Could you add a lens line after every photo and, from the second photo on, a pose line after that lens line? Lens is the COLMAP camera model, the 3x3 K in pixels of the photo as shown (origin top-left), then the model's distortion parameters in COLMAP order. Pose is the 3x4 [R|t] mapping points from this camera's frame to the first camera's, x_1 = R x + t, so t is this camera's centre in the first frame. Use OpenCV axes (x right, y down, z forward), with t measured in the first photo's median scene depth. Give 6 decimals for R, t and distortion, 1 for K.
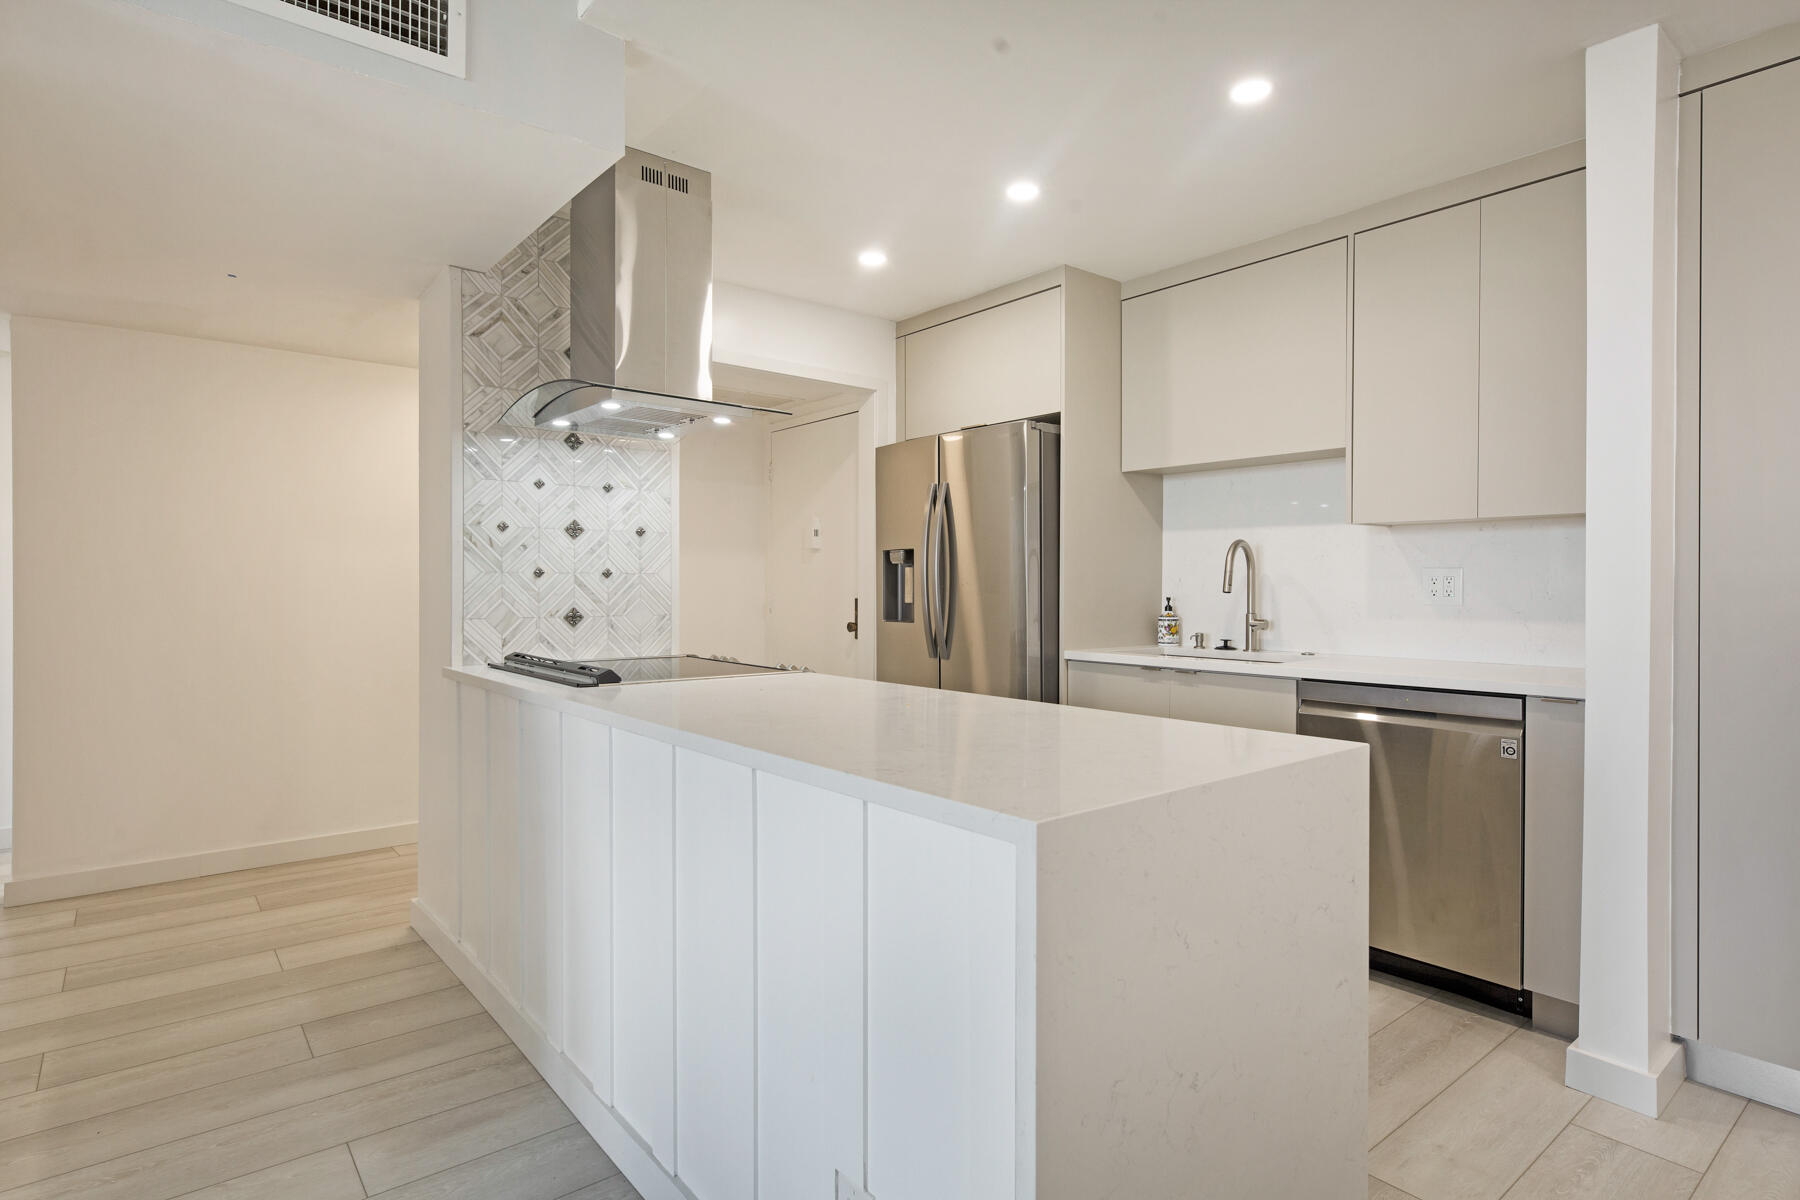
lens RADIAL K [[939.5, 0, 911.0], [0, 939.5, 591.6], [0, 0, 1]] dist [0.003390, -0.000808]
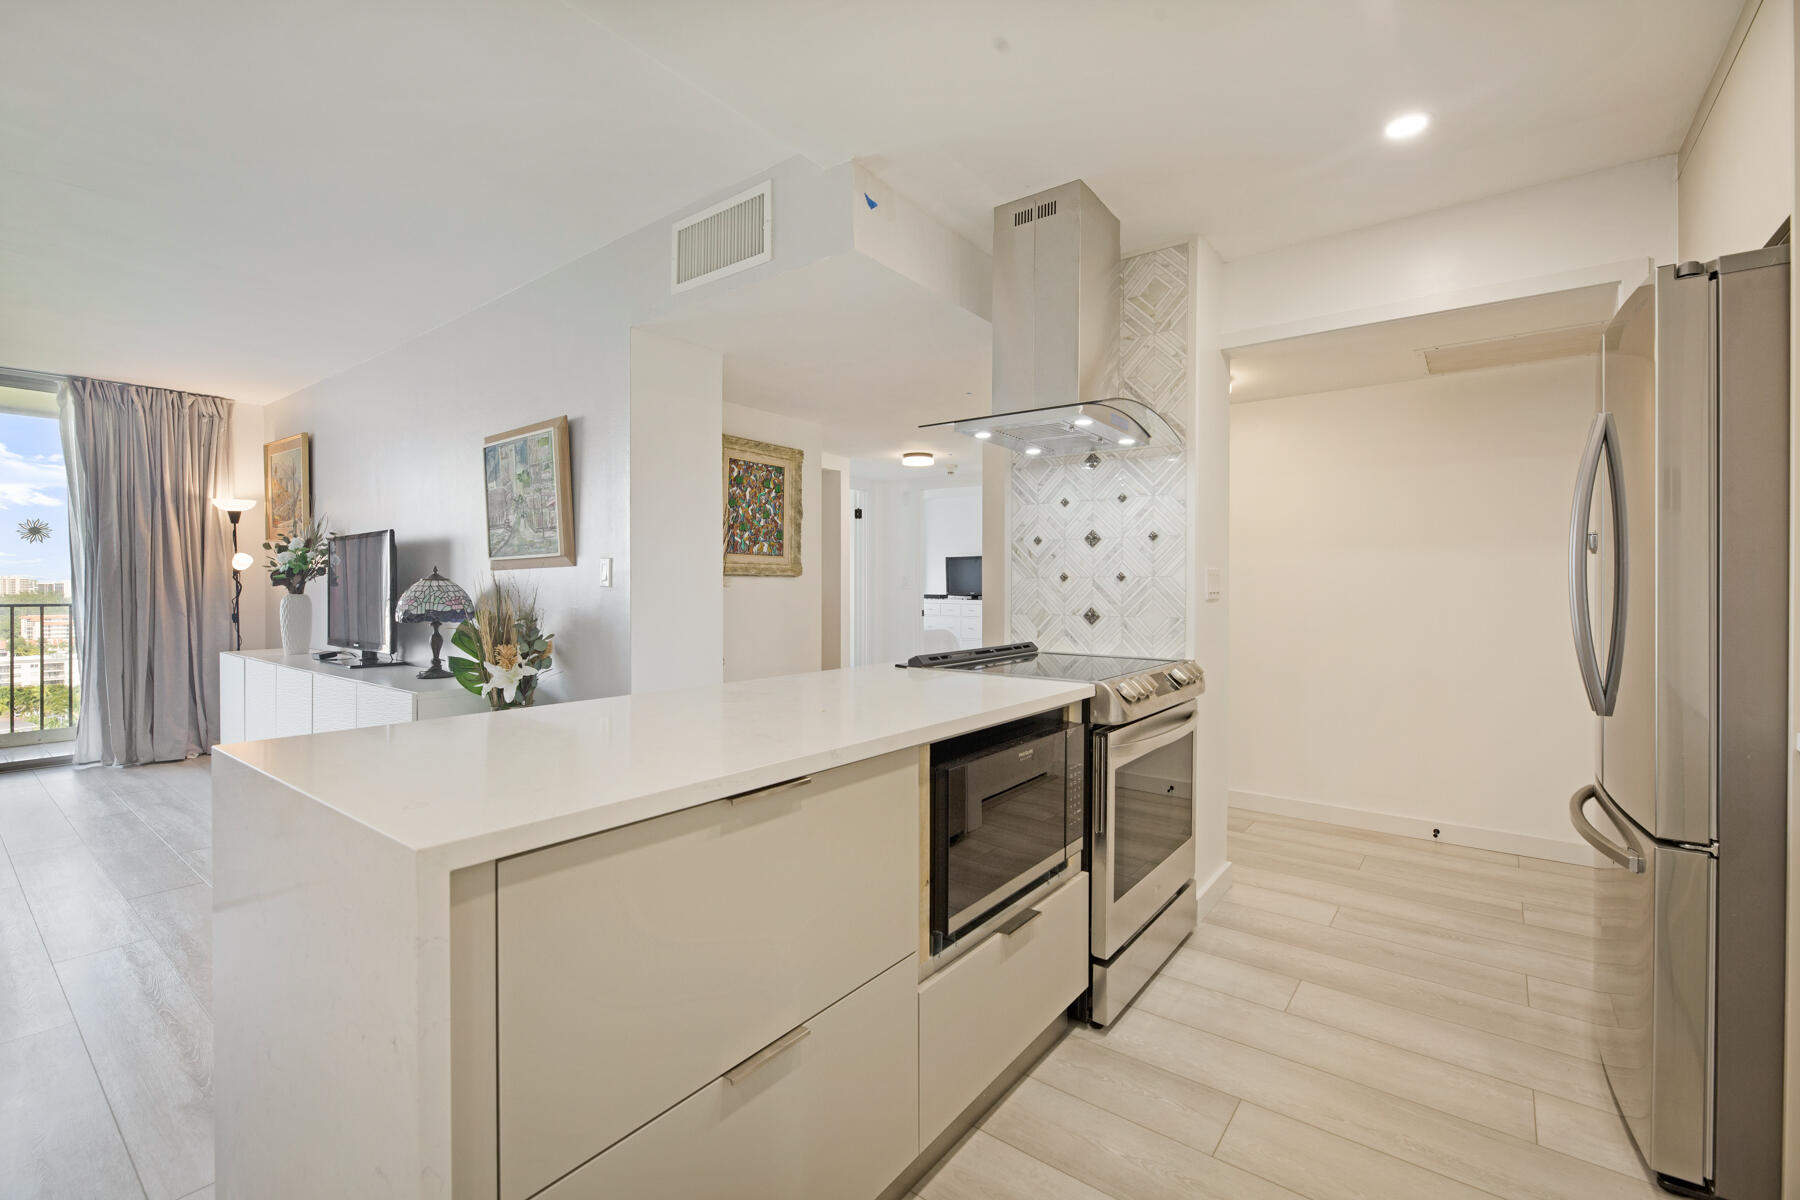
lens RADIAL K [[774.4, 0, 904.7], [0, 774.4, 589.3], [0, 0, 1]] dist [0.003162, -0.001495]
pose [[0.225685, 0.002953, -0.974196, 0.493886], [-0.008947, 0.999960, 0.000958, -0.003830], [0.974159, 0.008500, 0.225702, 0.560692]]
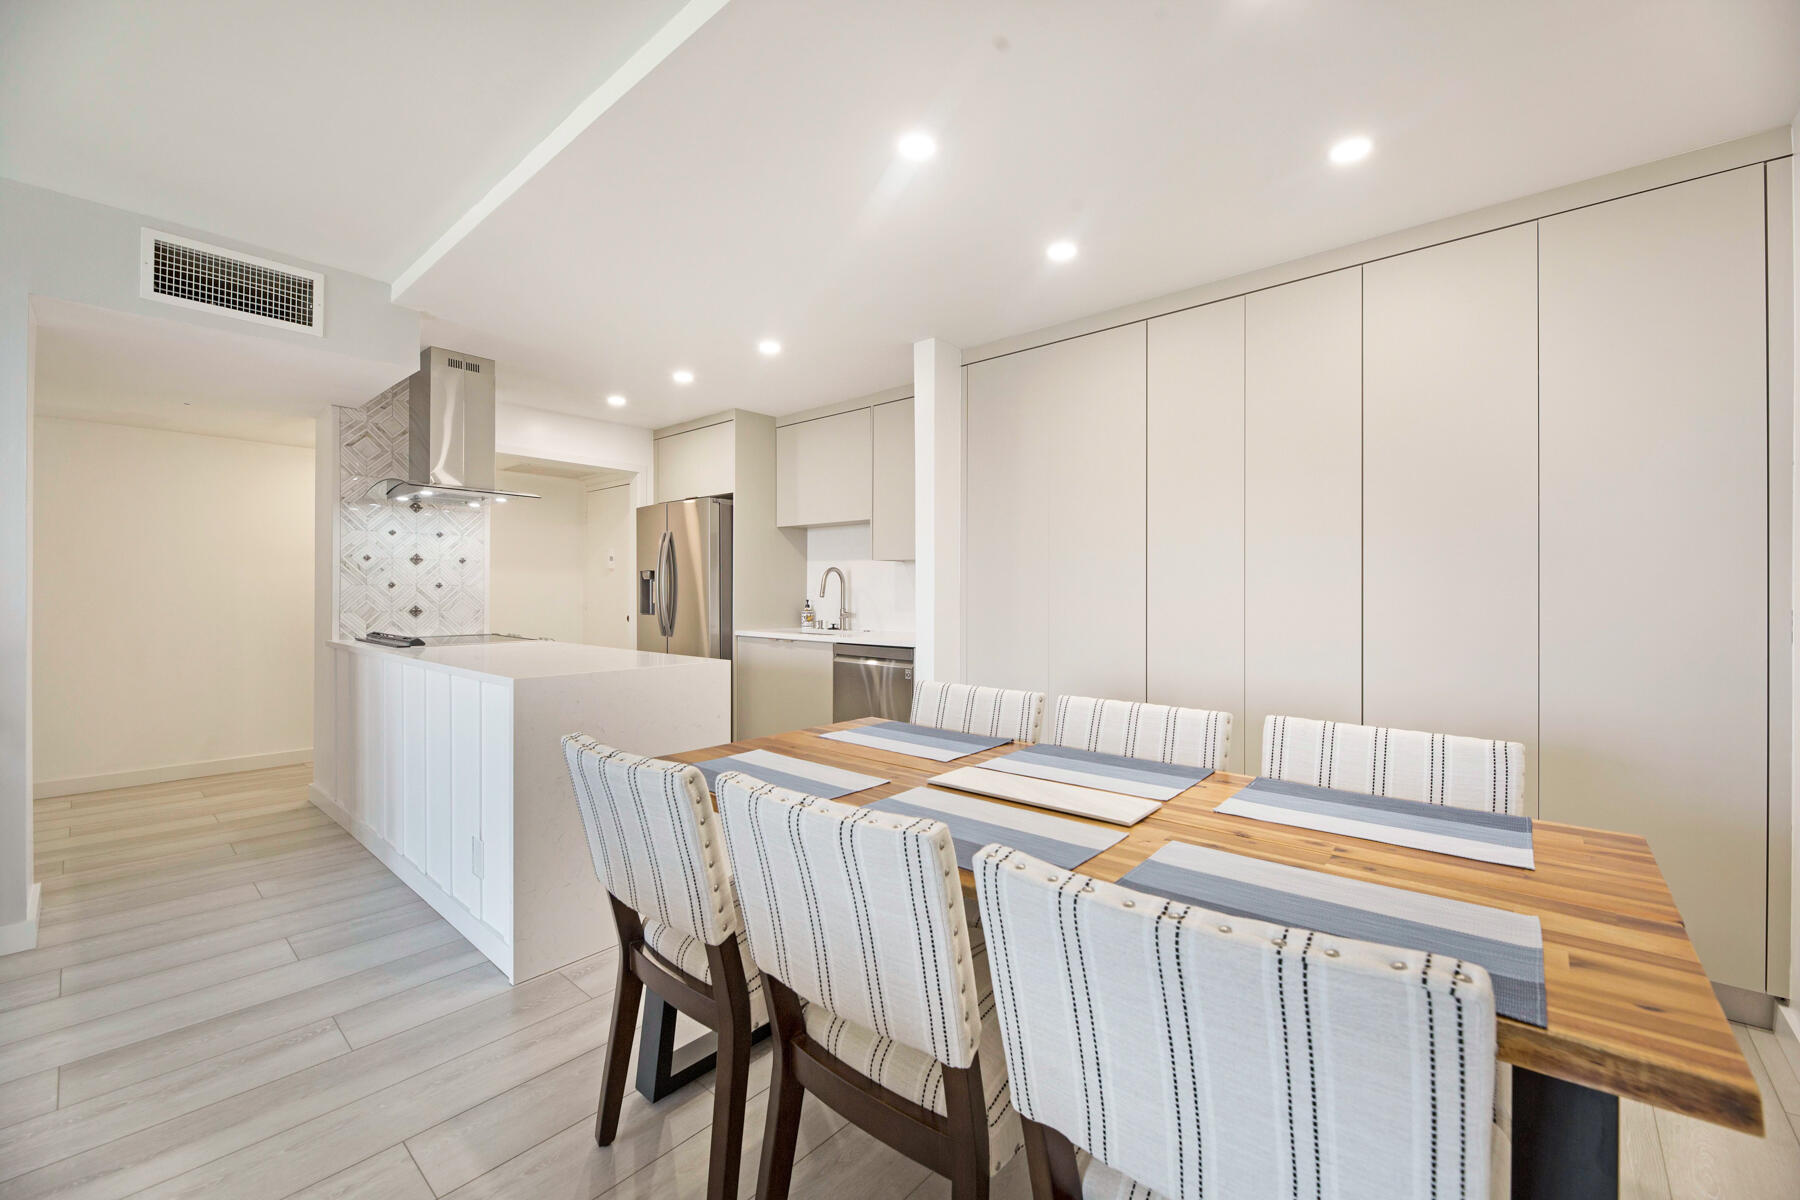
lens RADIAL K [[721.6, 0, 909.7], [0, 721.6, 592.7], [0, 0, 1]] dist [-0.000620, -0.002649]
pose [[0.986032, 0.001921, 0.166544, 0.295568], [-0.001285, 0.999991, -0.003928, -0.002087], [-0.166550, 0.003659, 0.986026, -0.418212]]
